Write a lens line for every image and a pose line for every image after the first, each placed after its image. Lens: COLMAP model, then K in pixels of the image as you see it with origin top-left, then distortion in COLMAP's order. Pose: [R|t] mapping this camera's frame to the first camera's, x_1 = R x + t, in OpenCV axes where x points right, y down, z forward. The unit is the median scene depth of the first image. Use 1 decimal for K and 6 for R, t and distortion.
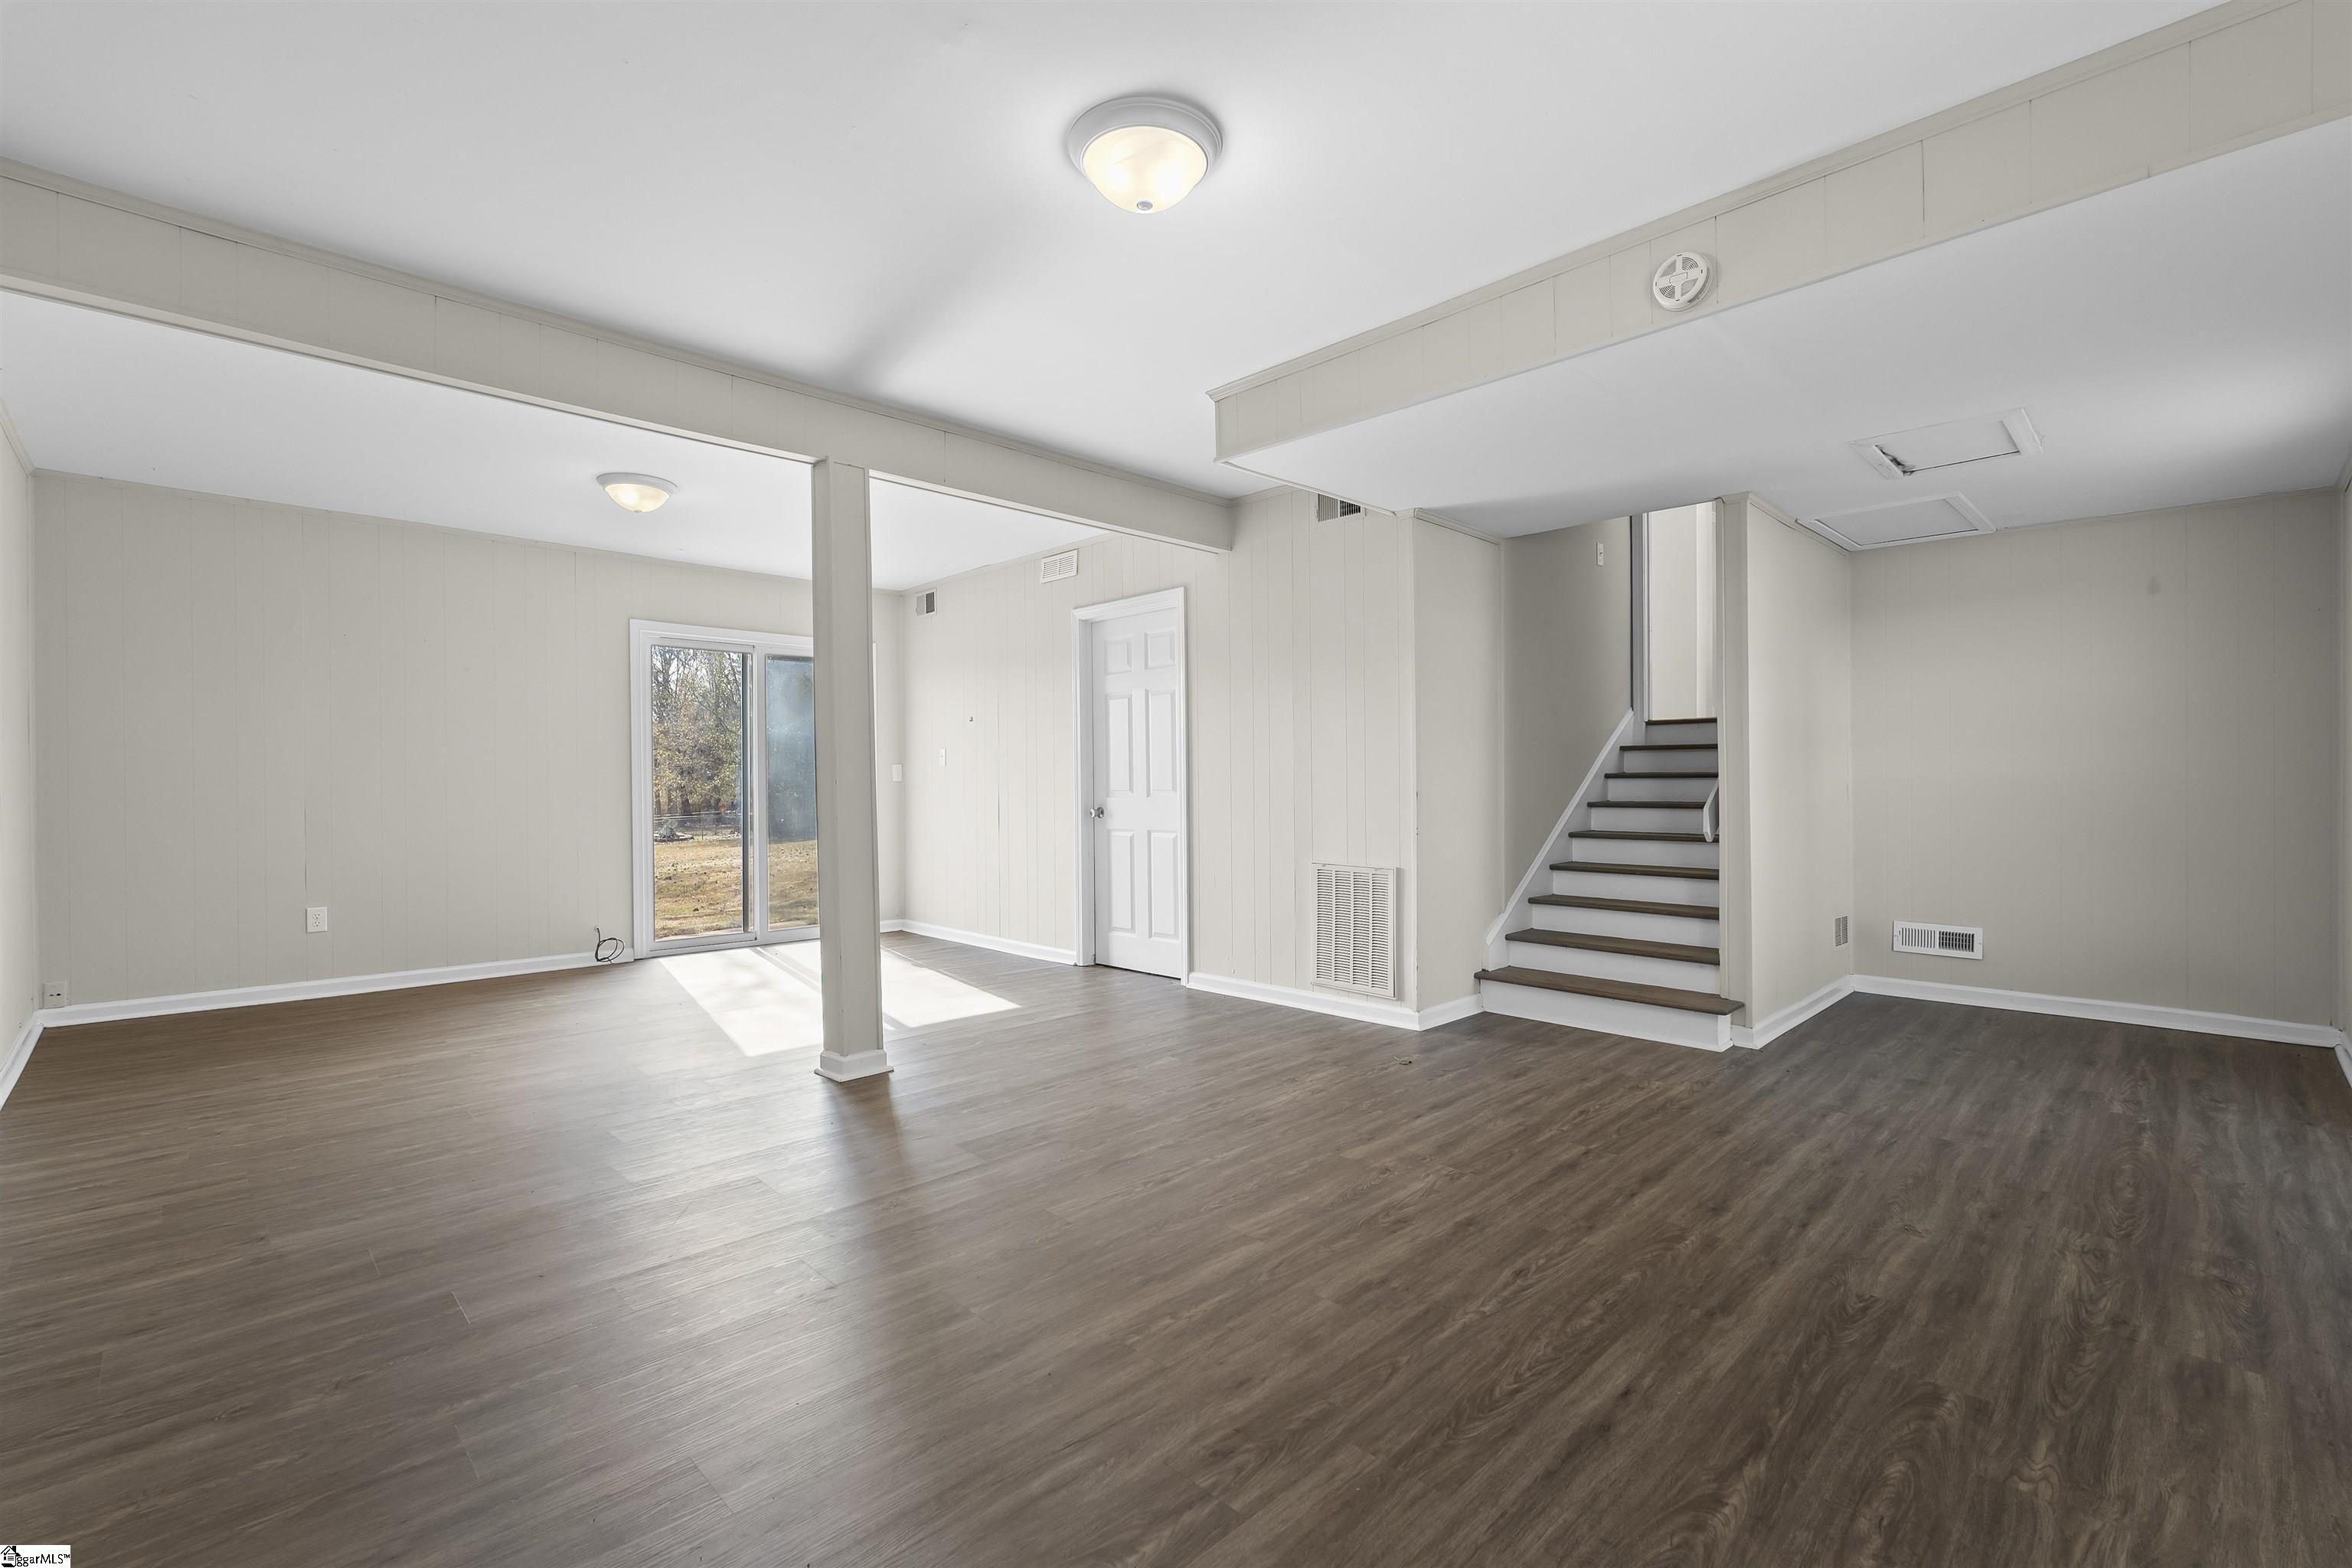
lens RADIAL K [[1055.1, 0, 1182.7], [0, 1055.1, 800.0], [0, 0, 1]] dist [-0.005268, 0.000521]
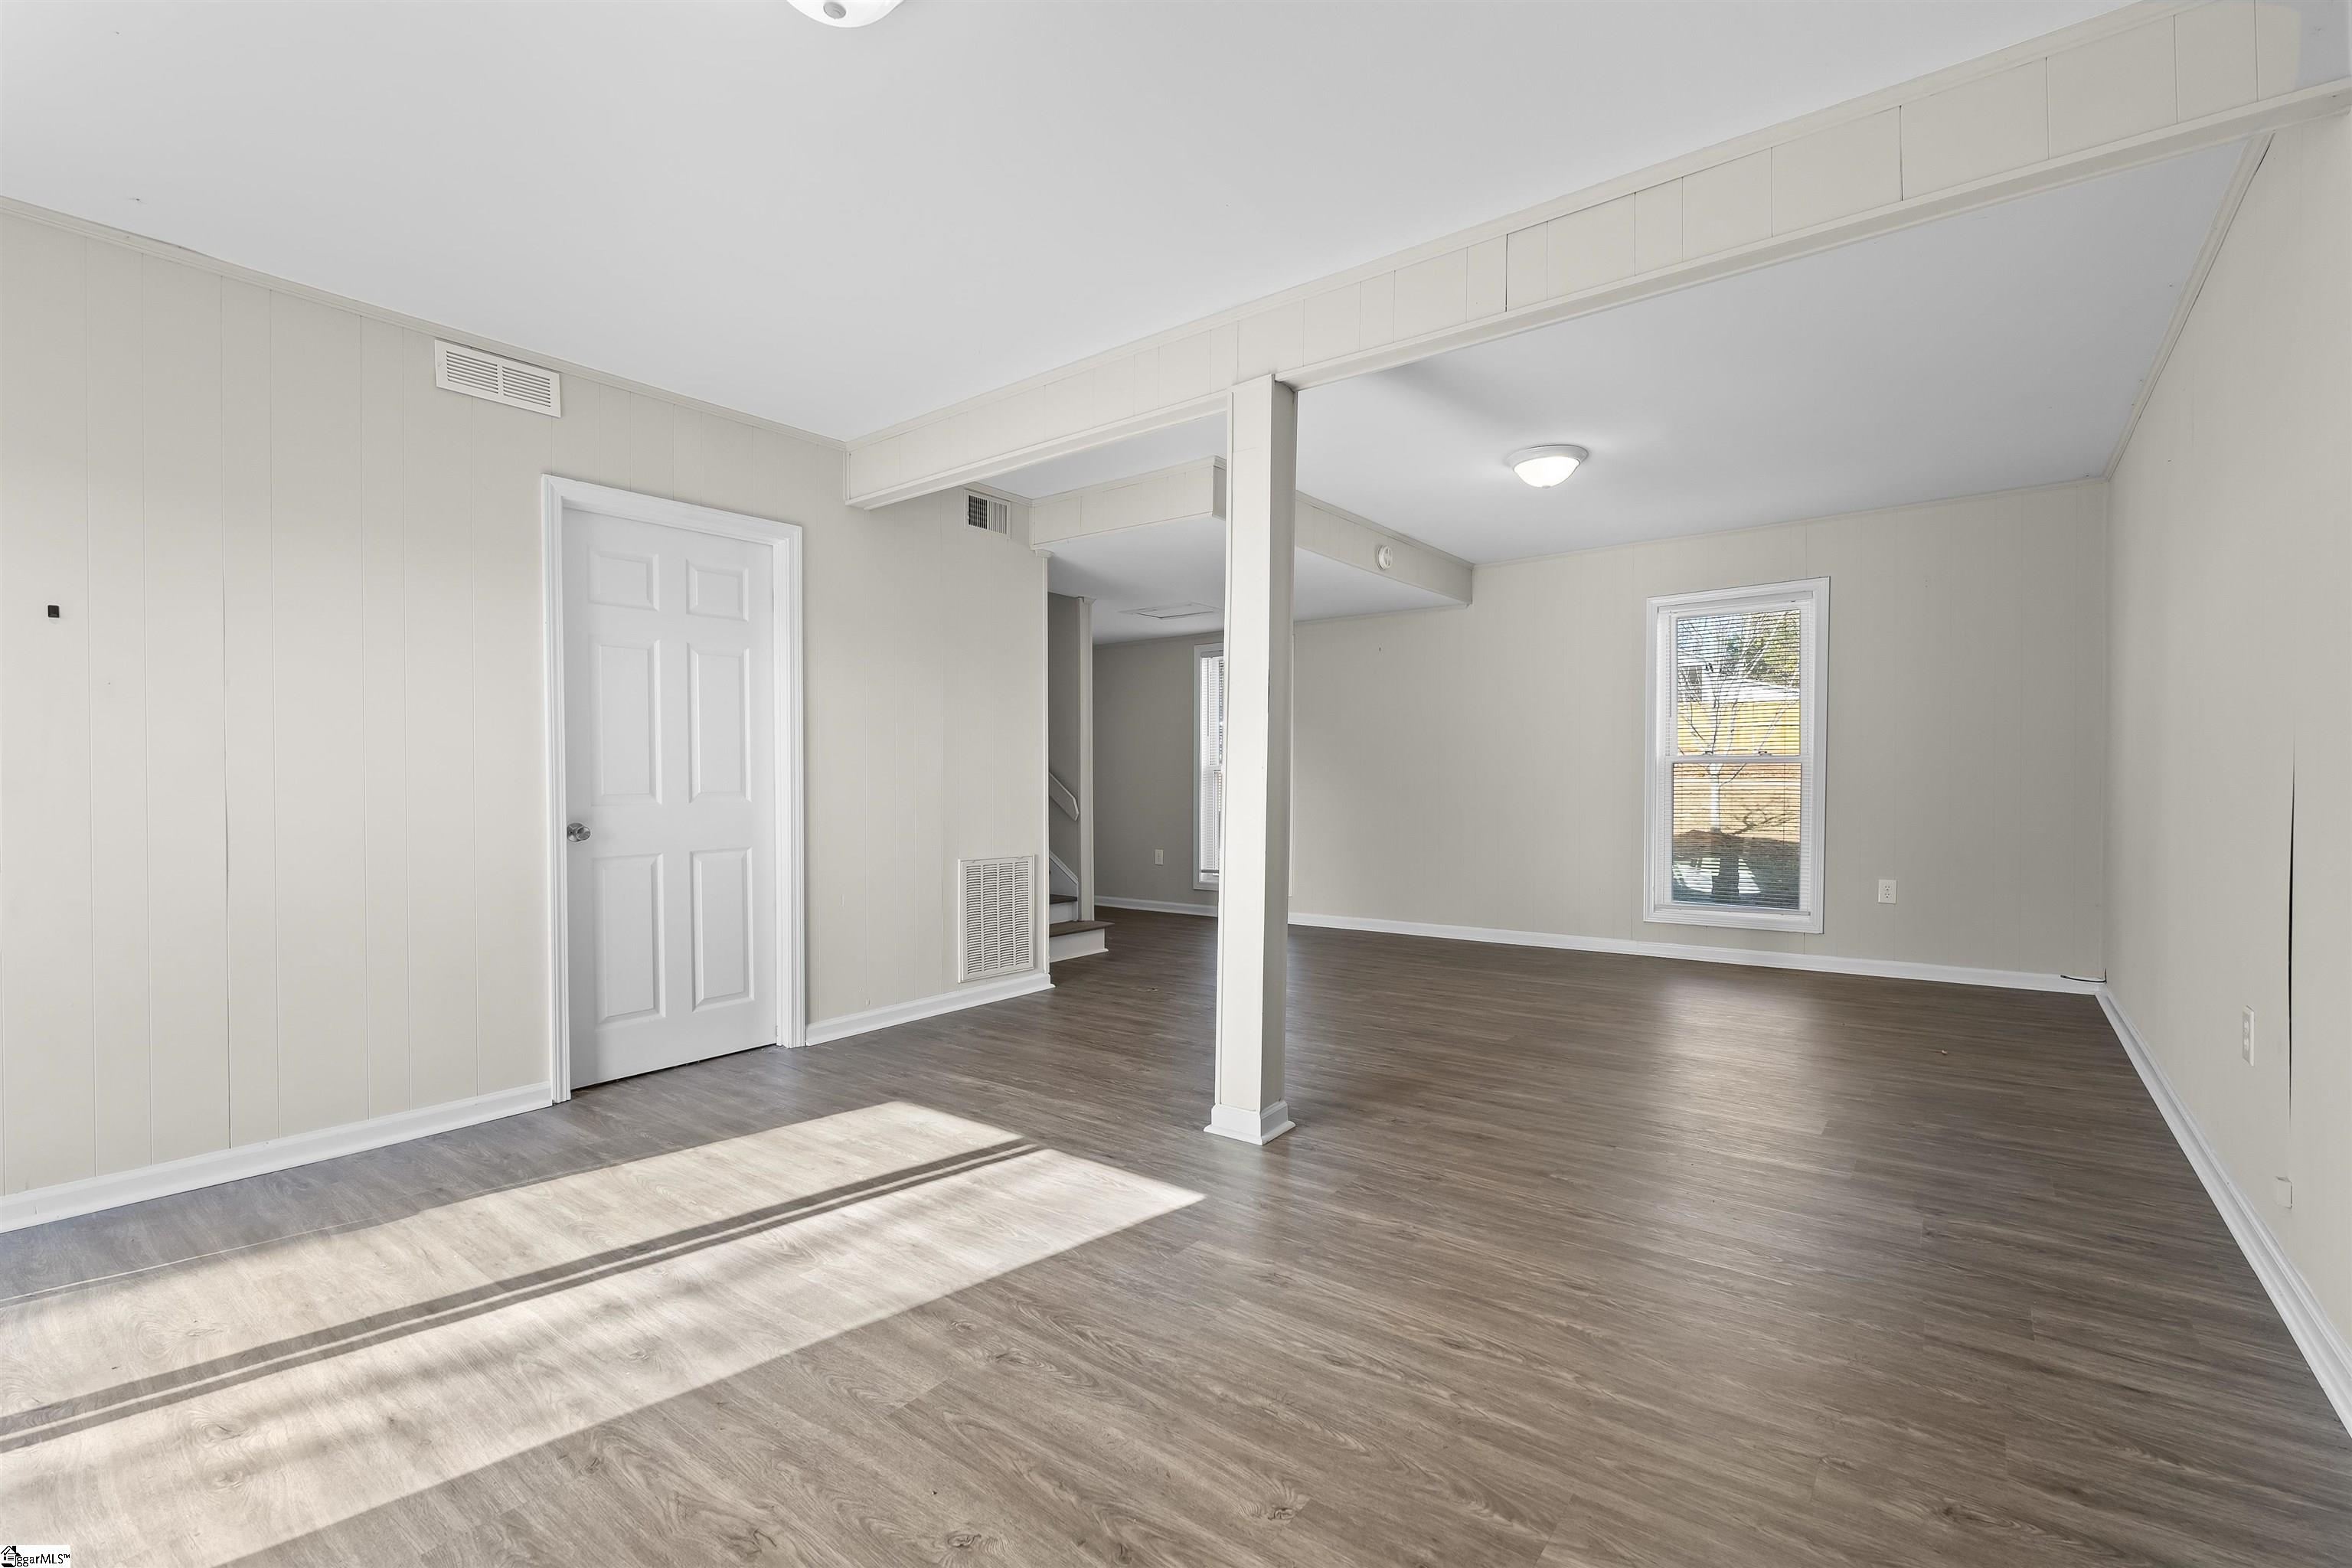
lens RADIAL K [[1055.1, 0, 1177.2], [0, 1055.1, 787.7], [0, 0, 1]] dist [-0.005268, 0.000521]
pose [[-0.160387, 0.000485, 0.987054, -1.606014], [0.023577, 0.999716, 0.003340, -0.015723], [-0.986773, 0.023807, -0.160353, 1.704672]]
